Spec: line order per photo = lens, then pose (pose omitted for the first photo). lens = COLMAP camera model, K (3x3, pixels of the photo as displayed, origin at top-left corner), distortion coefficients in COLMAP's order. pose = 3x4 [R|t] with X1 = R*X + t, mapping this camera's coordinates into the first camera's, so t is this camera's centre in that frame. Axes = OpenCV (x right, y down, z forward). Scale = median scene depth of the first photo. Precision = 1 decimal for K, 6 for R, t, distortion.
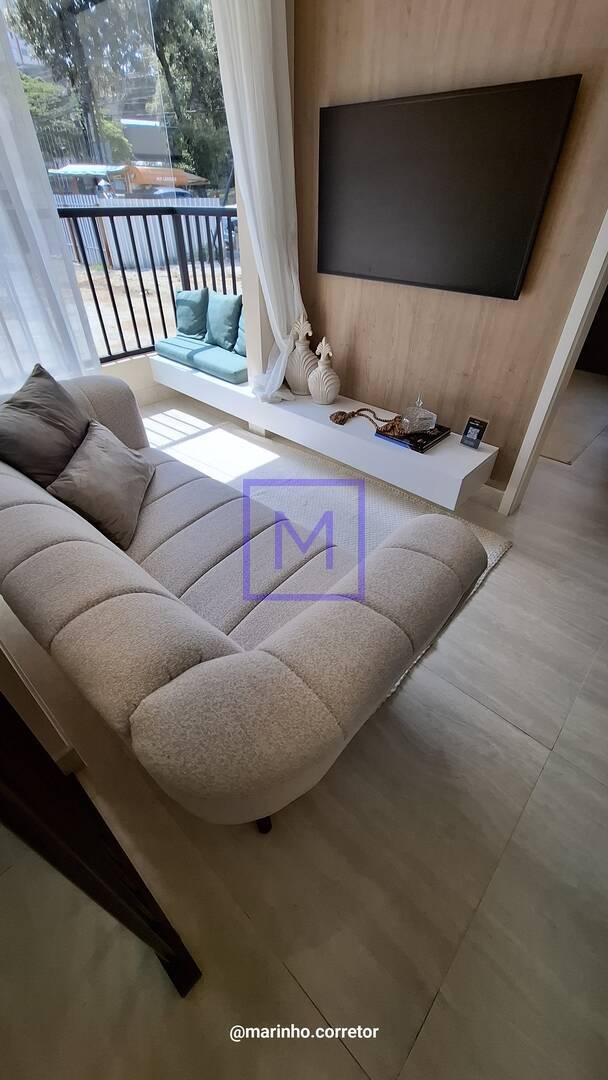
lens RADIAL K [[427.3, 0, 300.0], [0, 427.3, 545.2], [0, 0, 1]] dist [-0.006776, 0.002492]
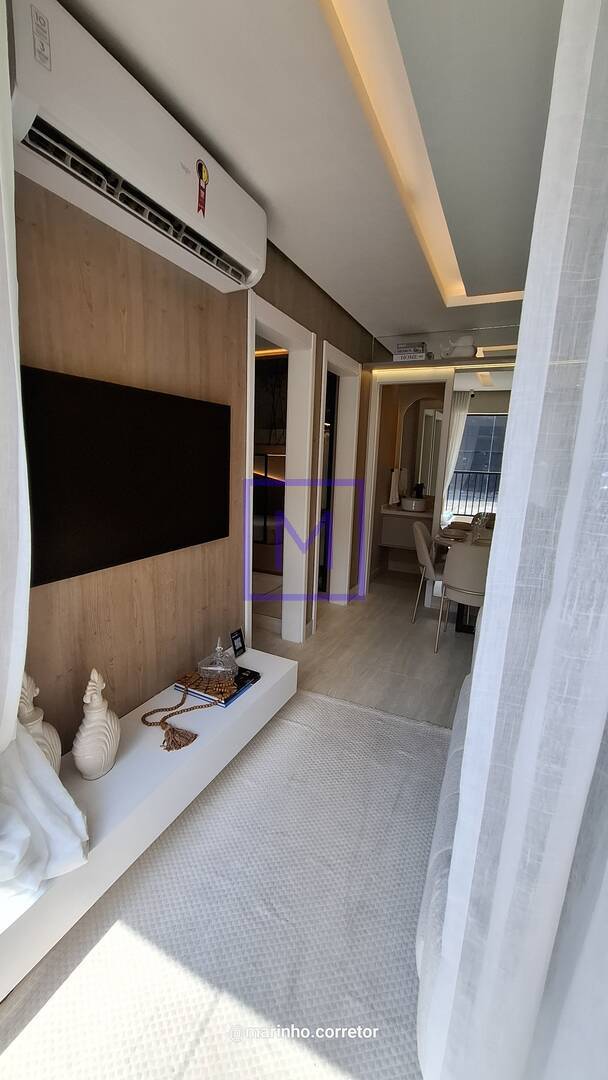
lens RADIAL K [[427.3, 0, 304.5], [0, 427.3, 540.6], [0, 0, 1]] dist [-0.006776, 0.002492]
pose [[-0.302595, -0.205333, 0.930739, -0.578032], [0.574943, 0.739521, 0.350069, -0.710969], [-0.760182, 0.641051, -0.105721, 0.792309]]
